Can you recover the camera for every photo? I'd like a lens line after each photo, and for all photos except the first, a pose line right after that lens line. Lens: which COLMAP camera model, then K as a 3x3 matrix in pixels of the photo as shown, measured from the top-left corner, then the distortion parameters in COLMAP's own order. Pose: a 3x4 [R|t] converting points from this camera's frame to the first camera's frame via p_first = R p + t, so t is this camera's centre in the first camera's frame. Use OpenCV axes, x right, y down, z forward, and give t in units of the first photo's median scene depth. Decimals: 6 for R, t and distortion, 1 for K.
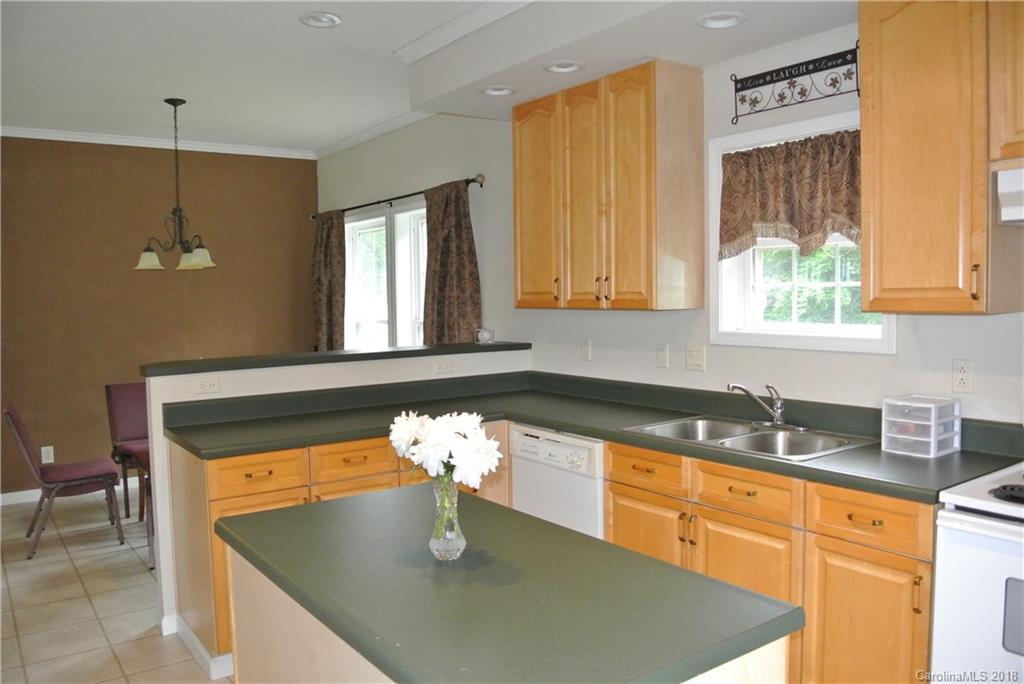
lens RADIAL K [[798.9, 0, 512.0], [0, 798.9, 342.0], [0, 0, 1]] dist [-0.068650, 0.007404]
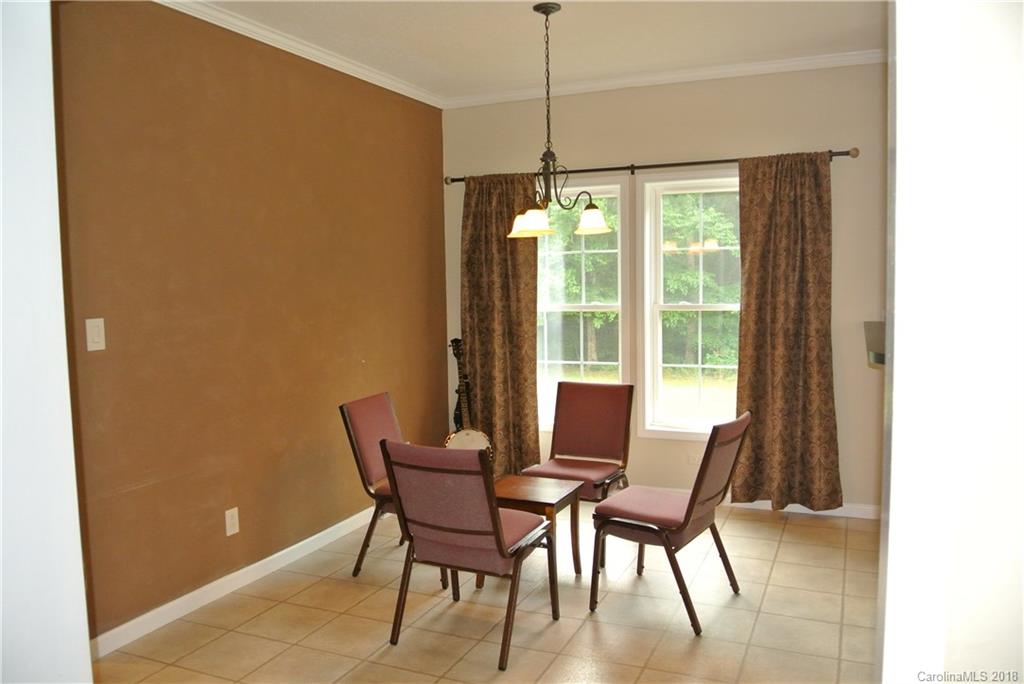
lens RADIAL K [[798.9, 0, 512.0], [0, 798.9, 342.0], [0, 0, 1]] dist [-0.068650, 0.007404]
pose [[0.857345, -0.038531, 0.513298, -0.802399], [0.035041, 0.999250, 0.016481, -0.005714], [-0.513548, 0.003857, 0.858052, 0.359610]]
